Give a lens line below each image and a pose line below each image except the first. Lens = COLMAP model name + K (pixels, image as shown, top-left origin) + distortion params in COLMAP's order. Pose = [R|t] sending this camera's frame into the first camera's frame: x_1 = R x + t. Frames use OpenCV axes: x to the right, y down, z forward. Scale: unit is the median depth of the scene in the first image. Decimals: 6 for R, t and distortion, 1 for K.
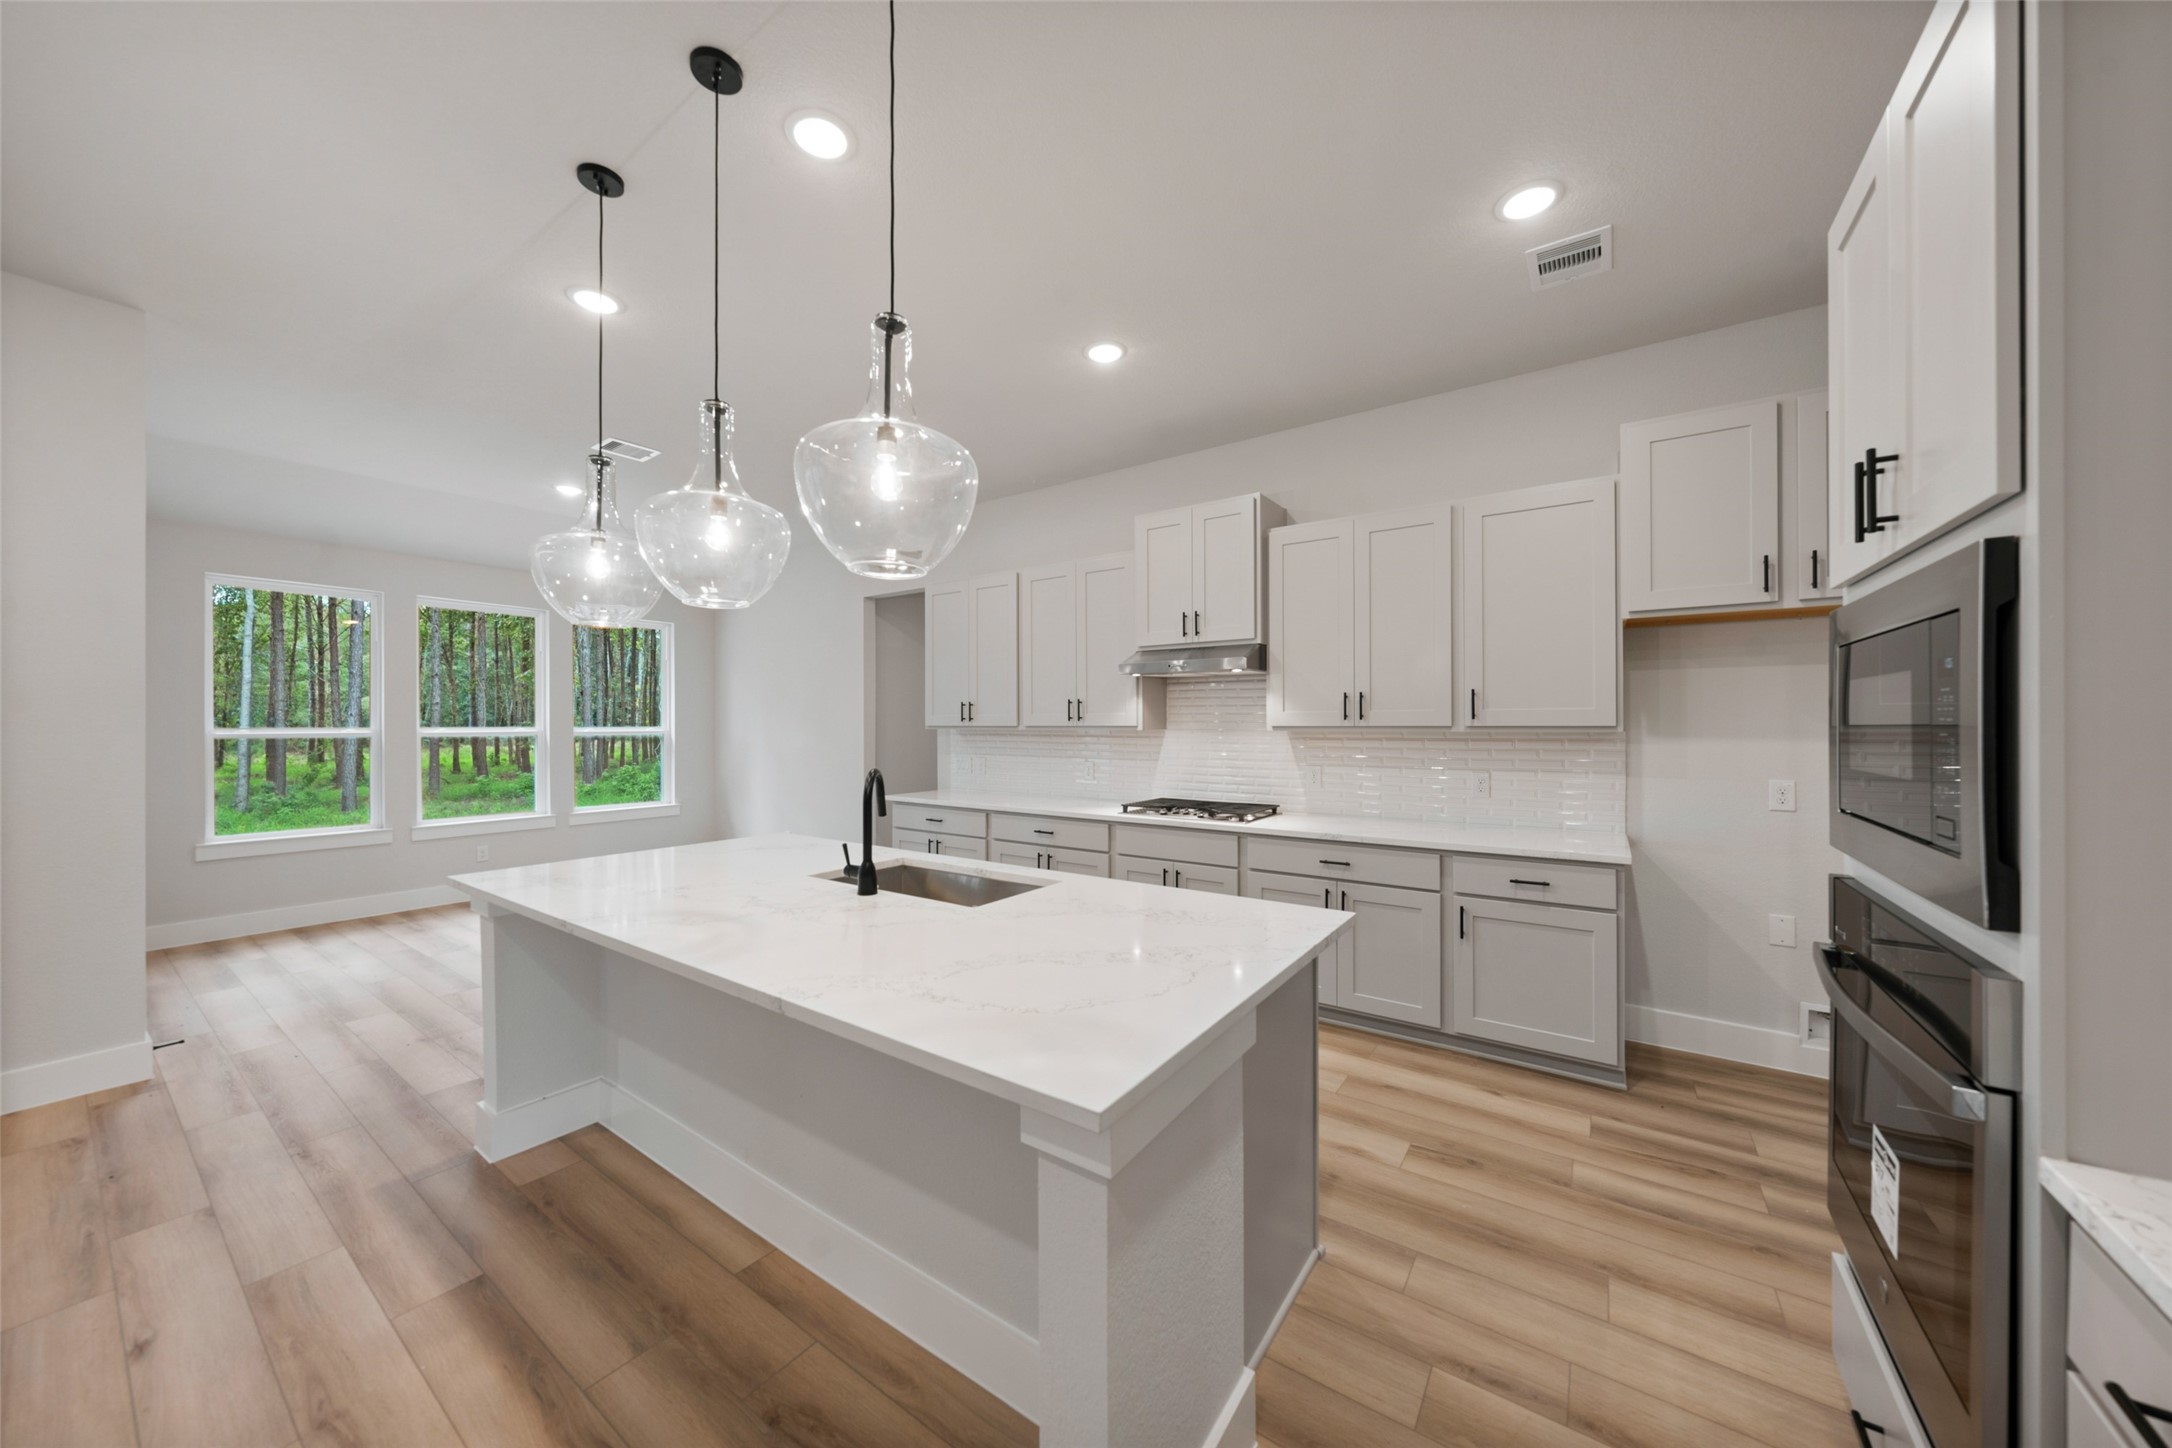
lens RADIAL K [[741.3, 0, 1074.5], [0, 741.3, 722.8], [0, 0, 1]] dist [0.000031, -0.001710]
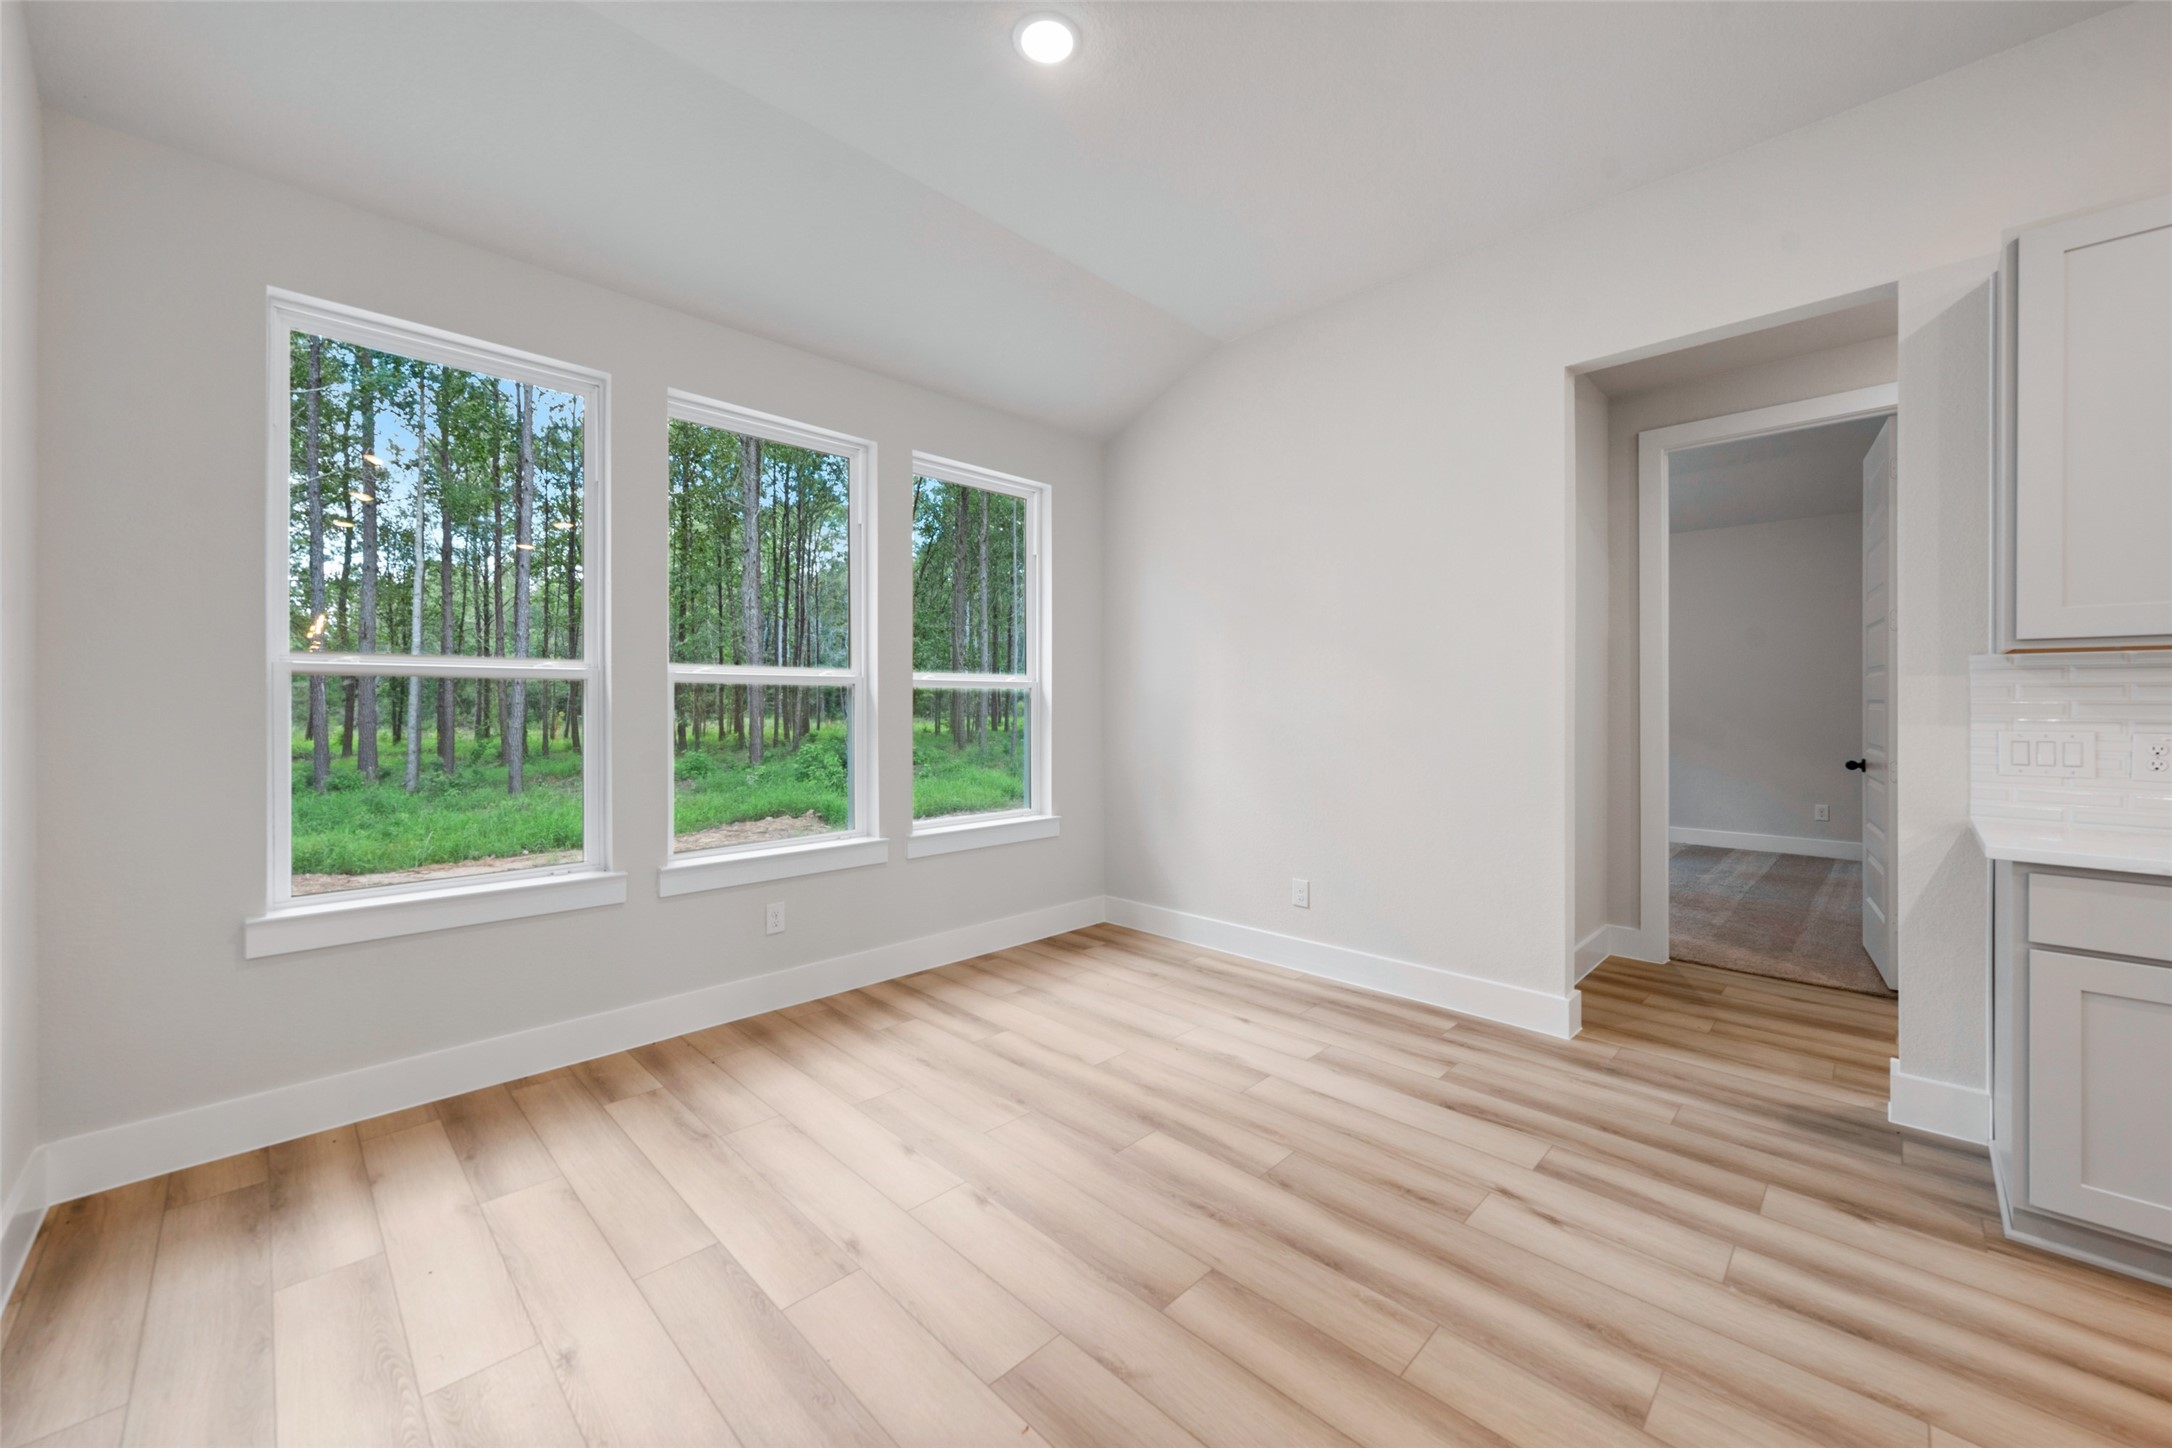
lens RADIAL K [[825.7, 0, 1075.1], [0, 825.7, 704.2], [0, 0, 1]] dist [-0.001214, -0.000156]
pose [[0.984776, 0.002001, -0.173815, -0.671449], [-0.001335, 0.999991, 0.003945, 0.039775], [0.173821, -0.003653, 0.984770, 0.650840]]
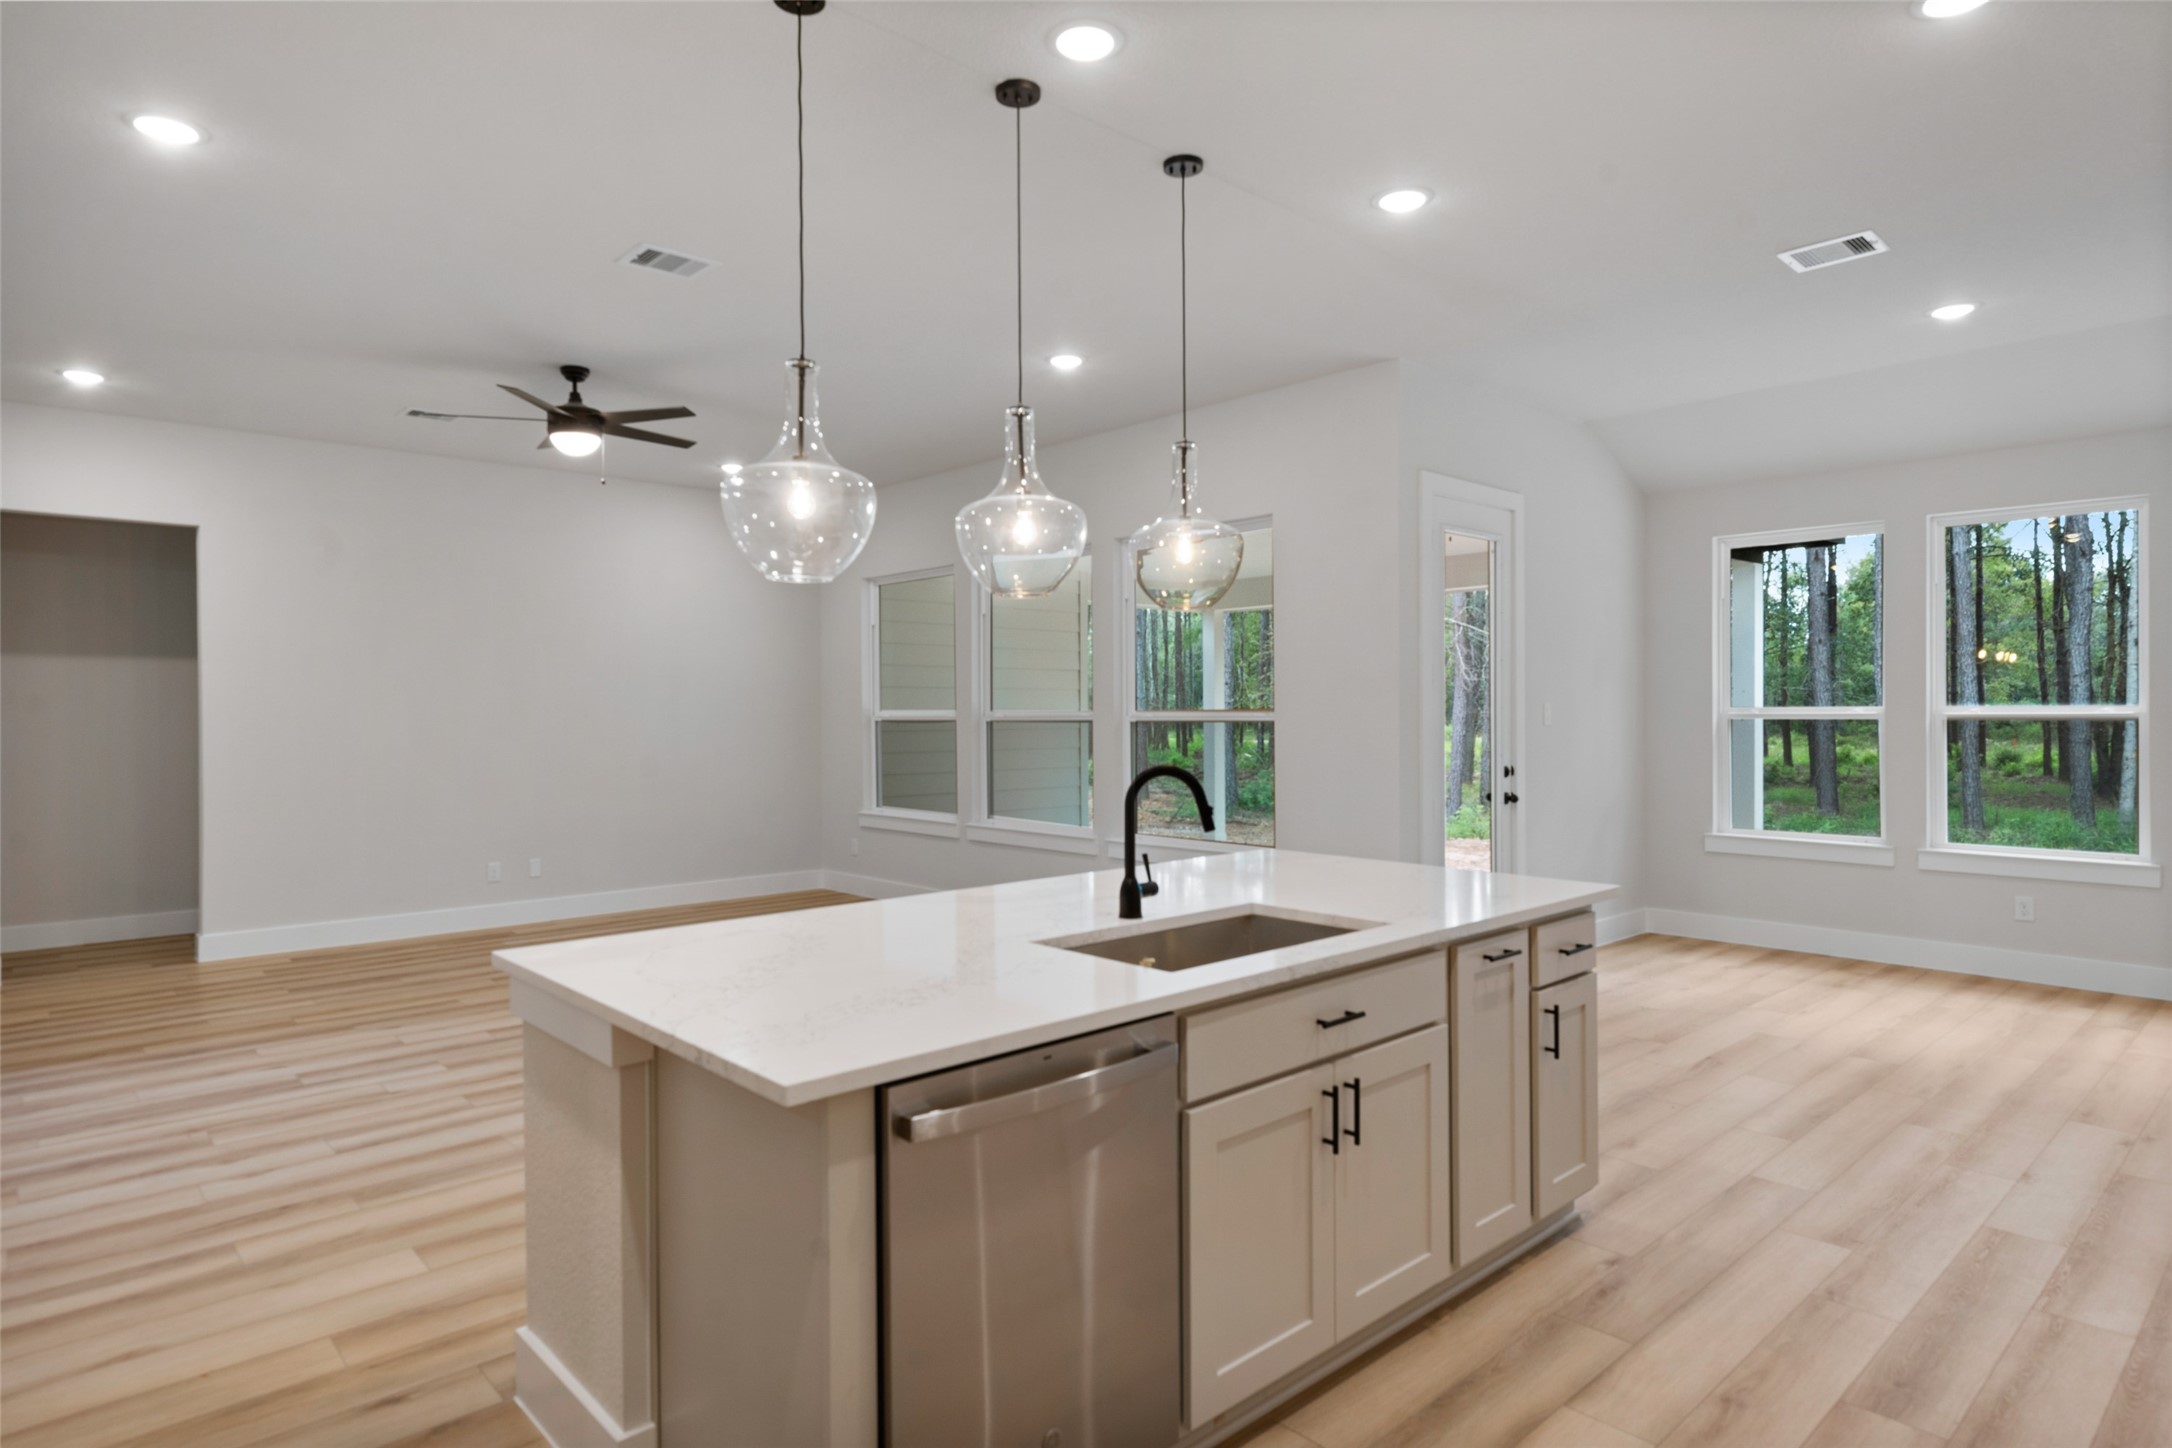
lens RADIAL K [[1204.8, 0, 1073.4], [0, 1204.8, 718.6], [0, 0, 1]] dist [0.006692, 0.001690]
pose [[-0.214988, 0.010873, -0.976556, 0.486582], [0.009434, 0.999914, 0.009057, 0.000144], [0.976571, -0.007265, -0.215073, 0.586233]]
